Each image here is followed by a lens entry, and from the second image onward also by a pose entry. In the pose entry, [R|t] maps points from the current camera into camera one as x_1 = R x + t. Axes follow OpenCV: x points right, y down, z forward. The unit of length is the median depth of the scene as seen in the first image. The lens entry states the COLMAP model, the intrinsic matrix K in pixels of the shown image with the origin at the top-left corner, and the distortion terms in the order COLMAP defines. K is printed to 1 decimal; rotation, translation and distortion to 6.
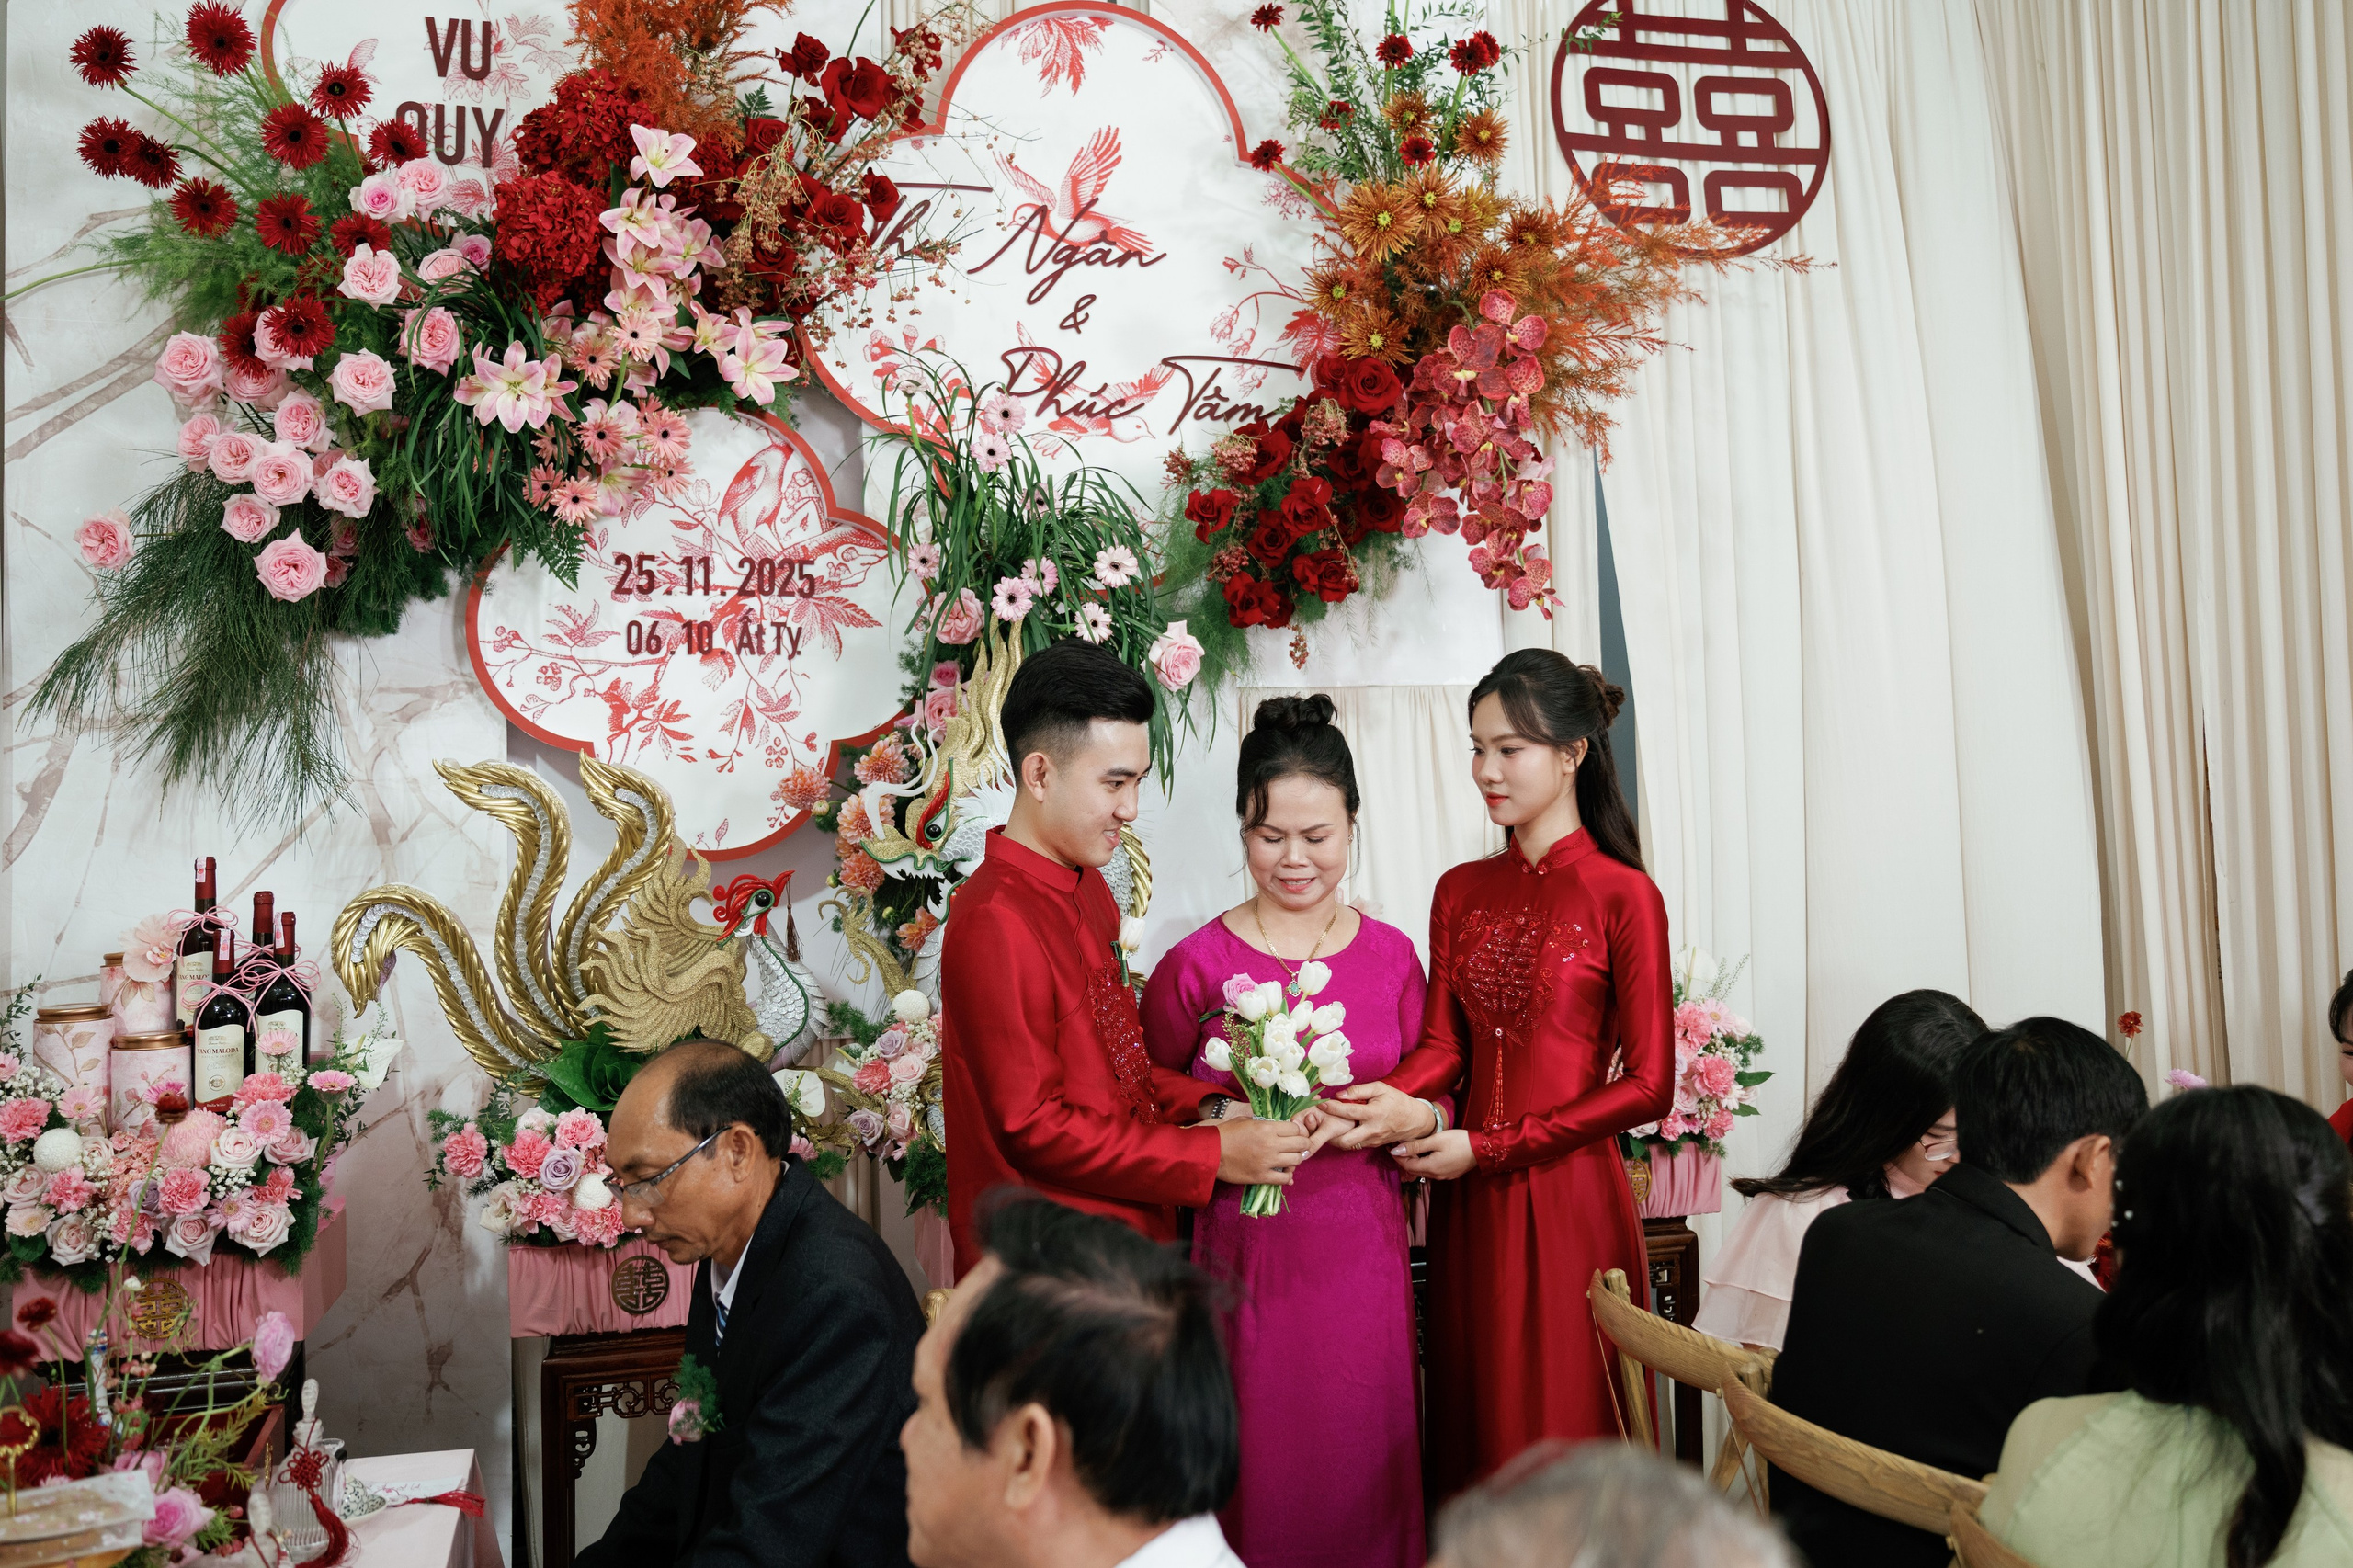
lens RADIAL K [[2153.8, 0, 1151.7], [0, 2153.8, 721.6], [0, 0, 1]] dist [0.022289, 0.000000]
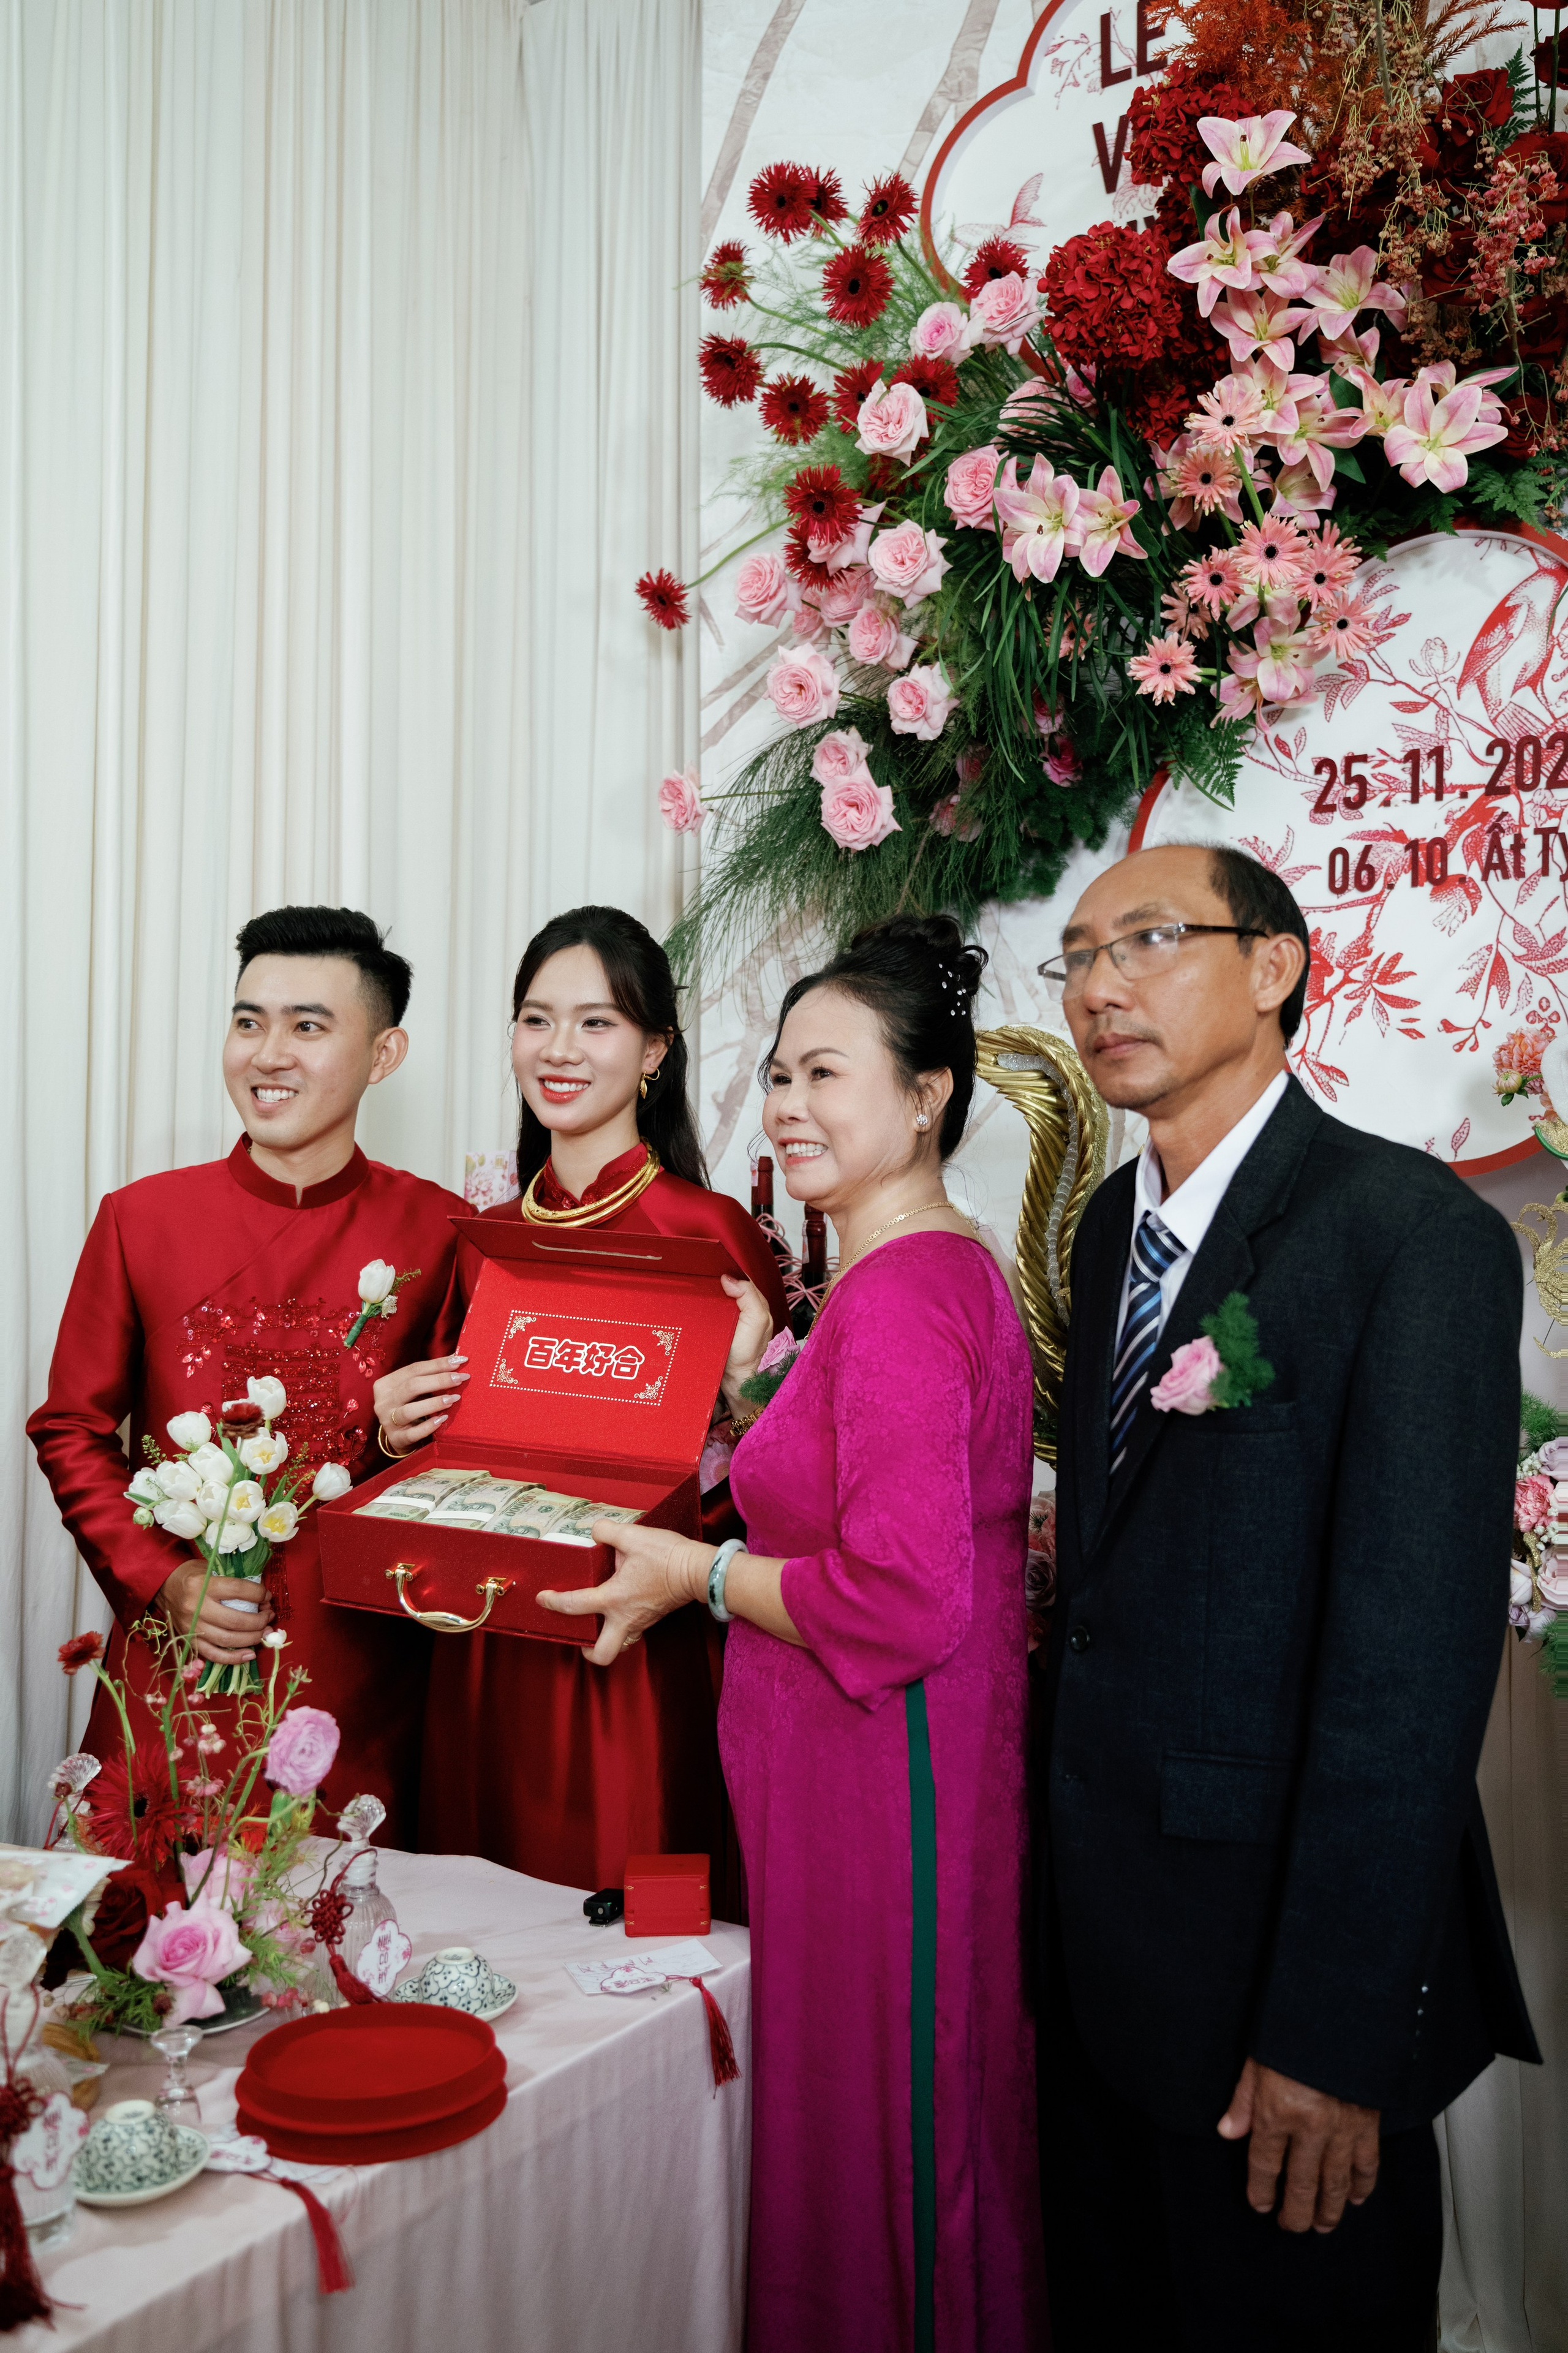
lens RADIAL K [[2059.4, 0, 781.7], [0, 2059.4, 1154.4], [0, 0, 1]] dist [0.003190, -0.008318]
pose [[0.678936, -0.015038, -0.734043, 0.140259], [0.015783, 0.999858, -0.005886, 0.057756], [0.734028, -0.007589, 0.679077, 0.394778]]
